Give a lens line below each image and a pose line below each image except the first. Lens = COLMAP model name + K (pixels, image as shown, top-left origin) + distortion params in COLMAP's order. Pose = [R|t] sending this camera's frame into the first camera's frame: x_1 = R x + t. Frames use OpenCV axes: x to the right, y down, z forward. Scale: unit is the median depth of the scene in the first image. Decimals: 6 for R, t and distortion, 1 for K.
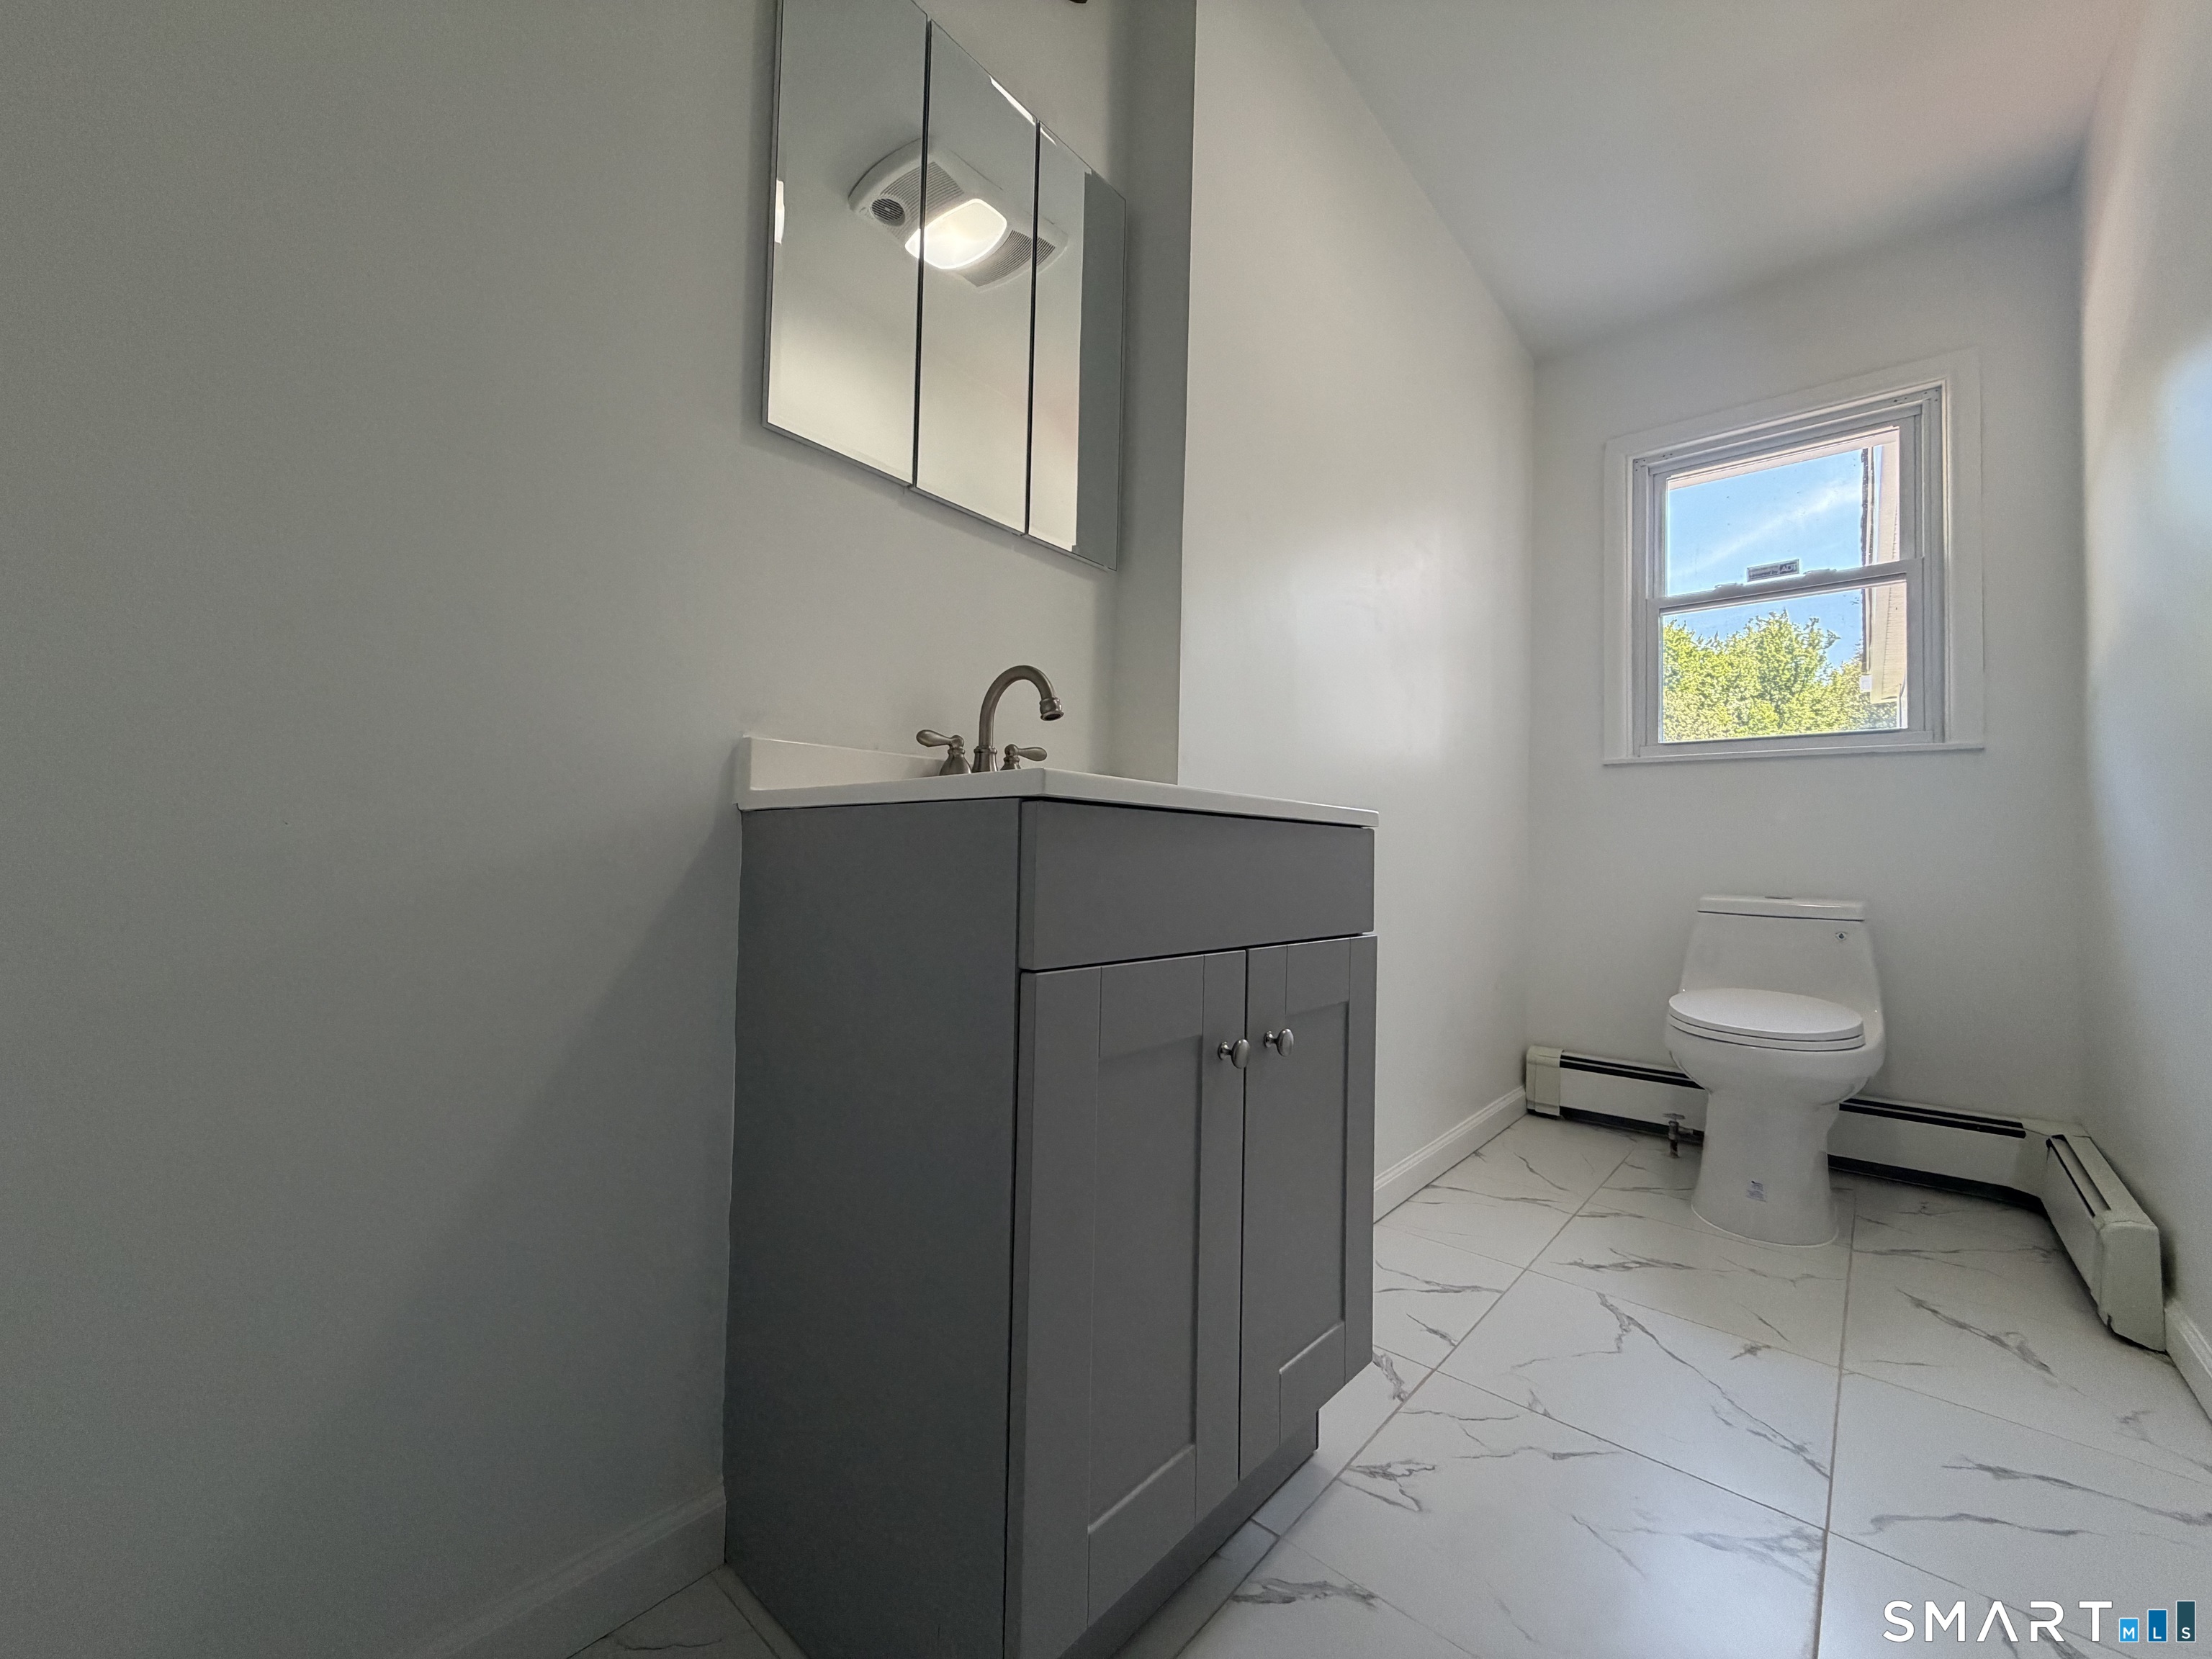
lens RADIAL K [[882.7, 0, 1095.8], [0, 882.7, 823.5], [0, 0, 1]] dist [-0.002544, 0.000232]
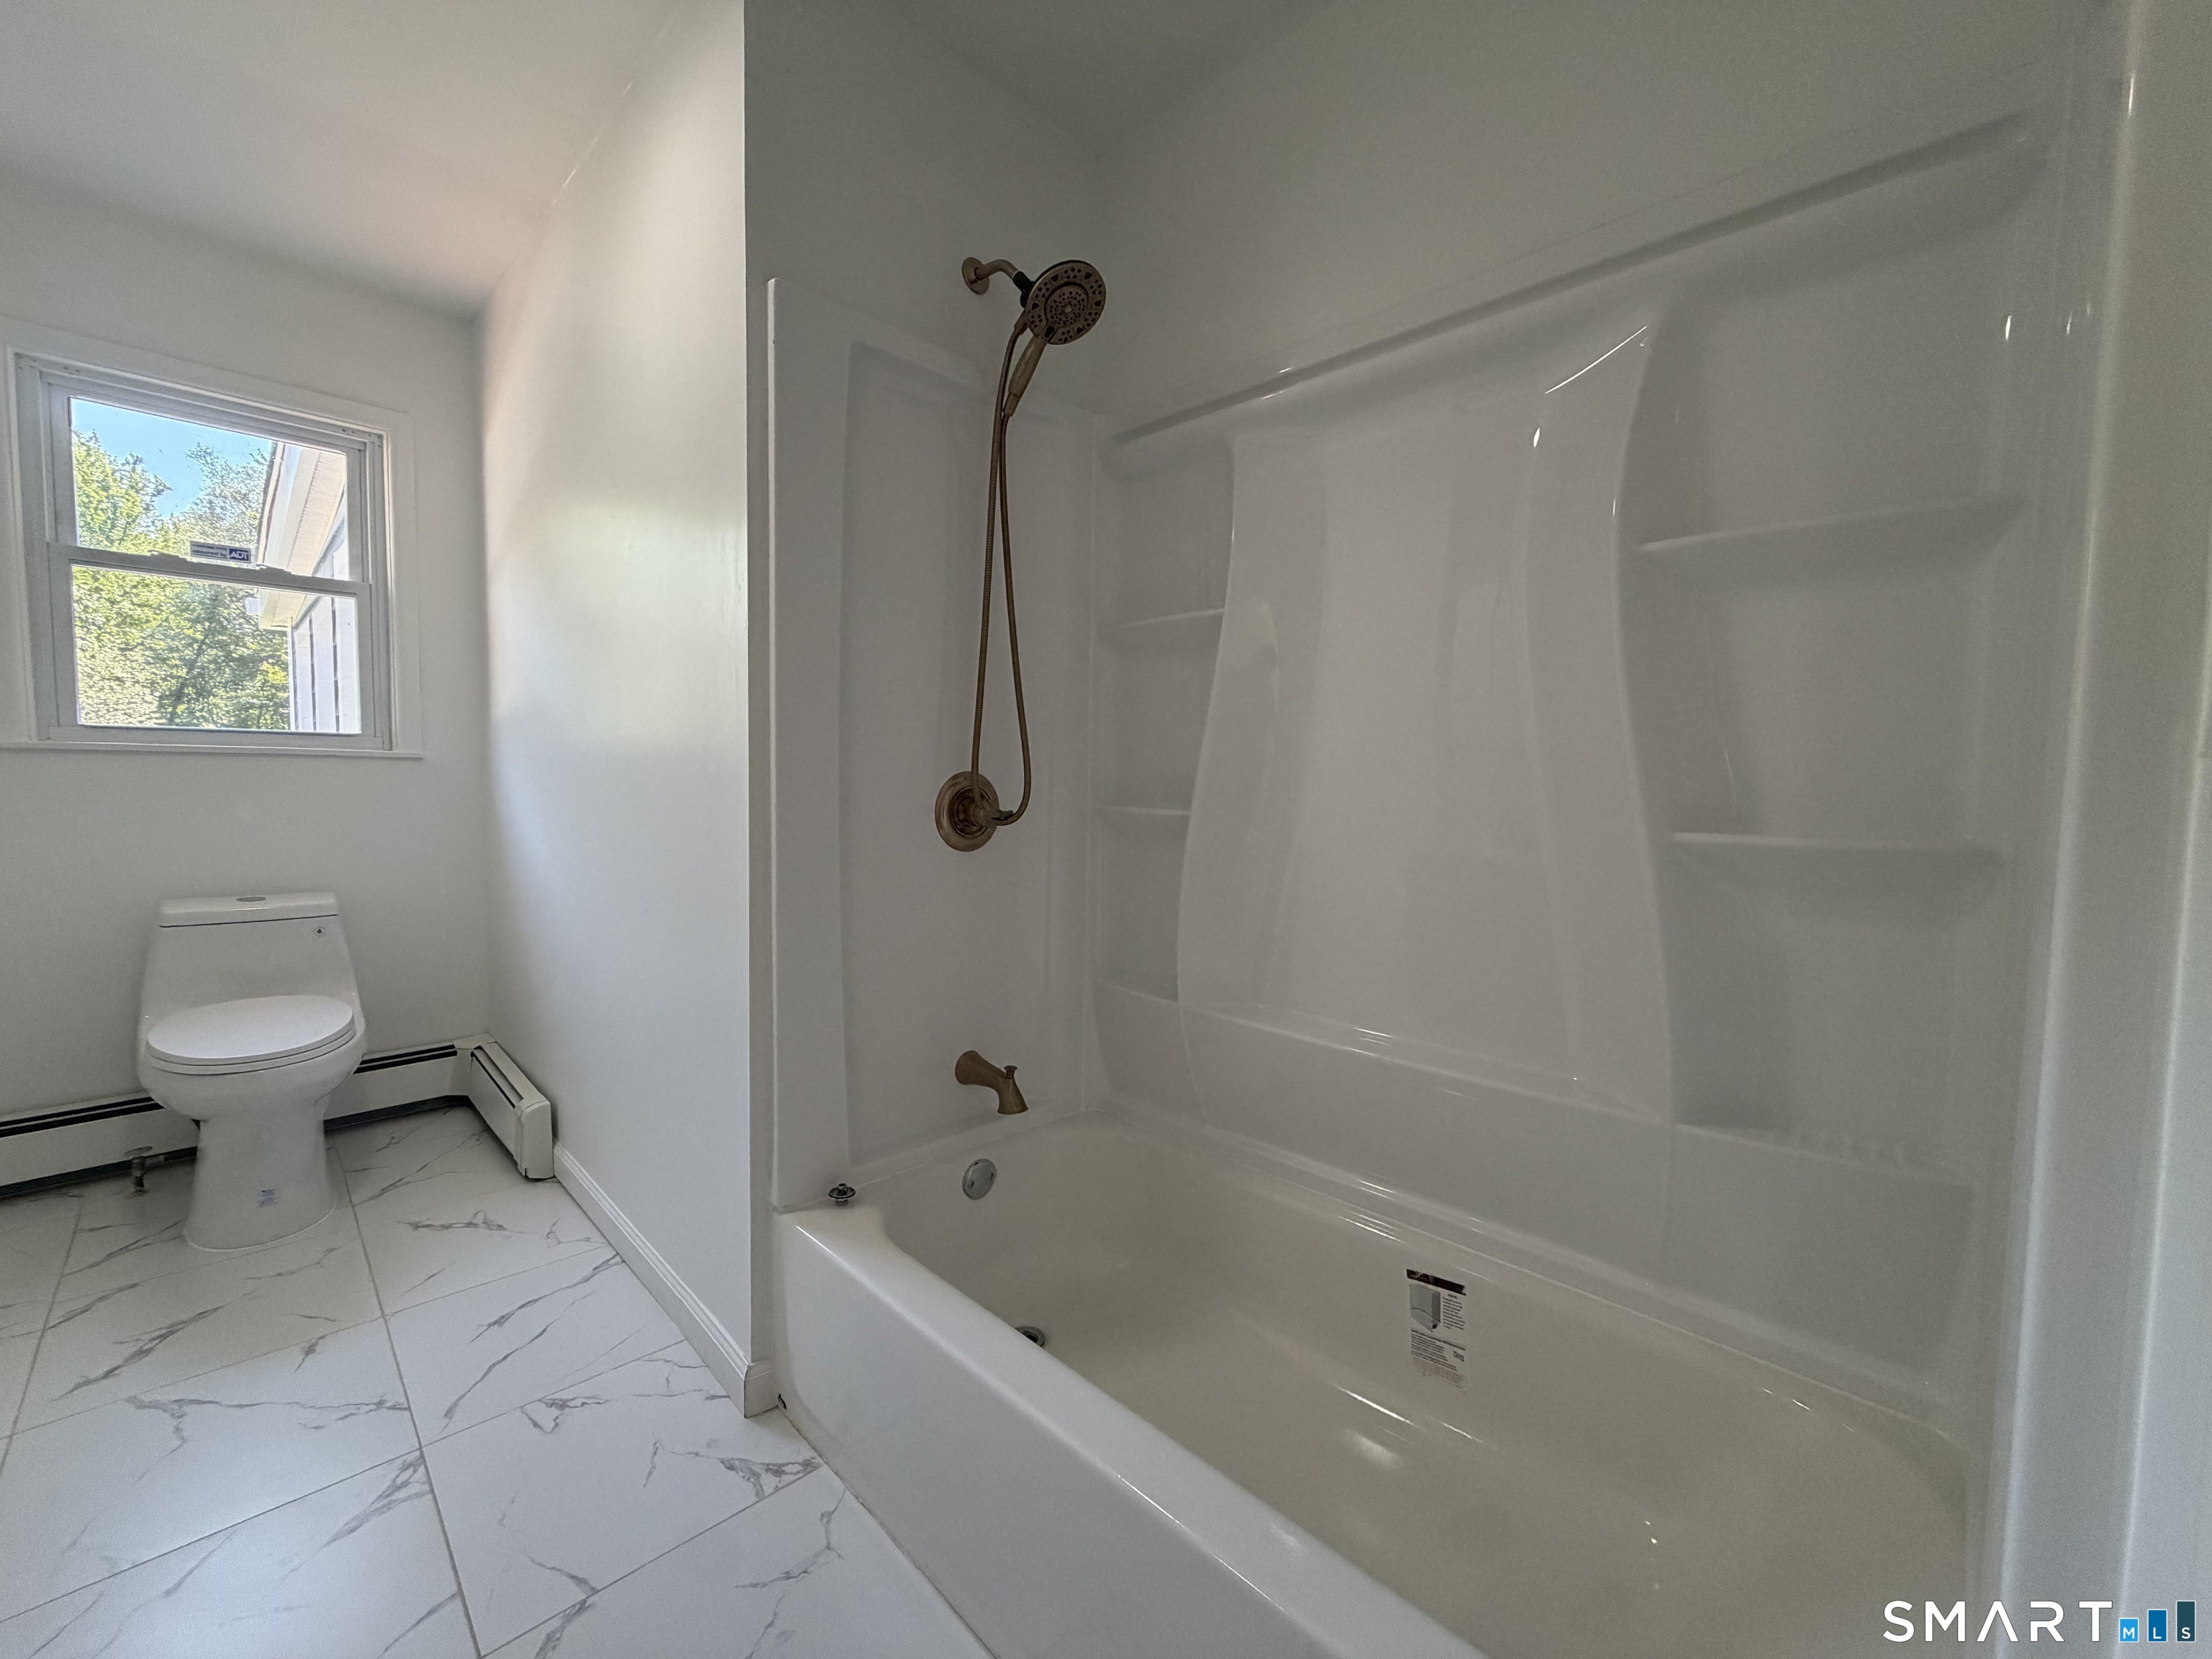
lens RADIAL K [[882.7, 0, 1095.8], [0, 882.7, 823.5], [0, 0, 1]] dist [-0.002544, 0.000232]
pose [[0.062218, -0.086535, 0.994304, -0.185776], [-0.057067, 0.994296, 0.090106, -0.167867], [-0.996430, -0.062348, 0.056925, -0.024896]]
